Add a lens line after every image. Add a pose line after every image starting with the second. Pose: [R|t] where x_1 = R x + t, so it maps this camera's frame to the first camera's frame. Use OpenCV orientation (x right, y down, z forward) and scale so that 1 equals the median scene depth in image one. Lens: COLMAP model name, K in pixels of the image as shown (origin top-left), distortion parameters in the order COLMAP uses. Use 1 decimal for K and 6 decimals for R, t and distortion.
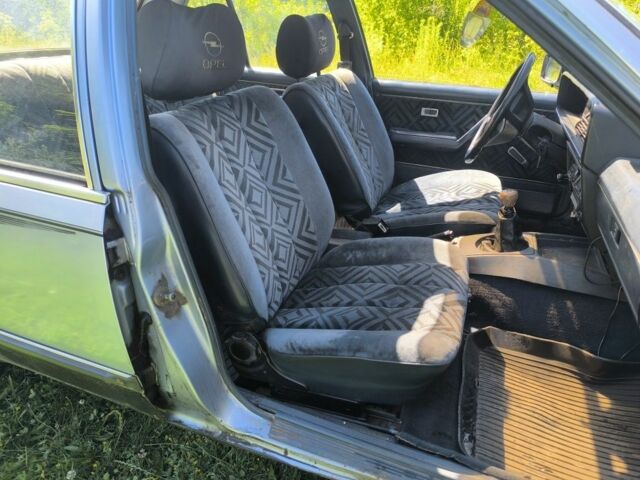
lens RADIAL K [[441.6, 0, 320.0], [0, 441.6, 240.0], [0, 0, 1]] dist [0.049469, -0.050114]
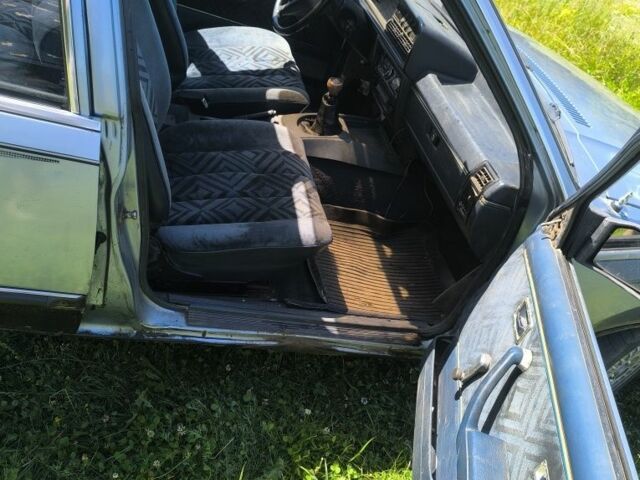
lens RADIAL K [[586.9, 0, 320.0], [0, 586.9, 240.0], [0, 0, 1]] dist [0.106922, -0.163064]
pose [[0.794943, -0.123774, 0.593924, -0.574566], [-0.065918, 0.955550, 0.287366, -0.164925], [-0.603092, -0.267589, 0.751449, -0.196159]]
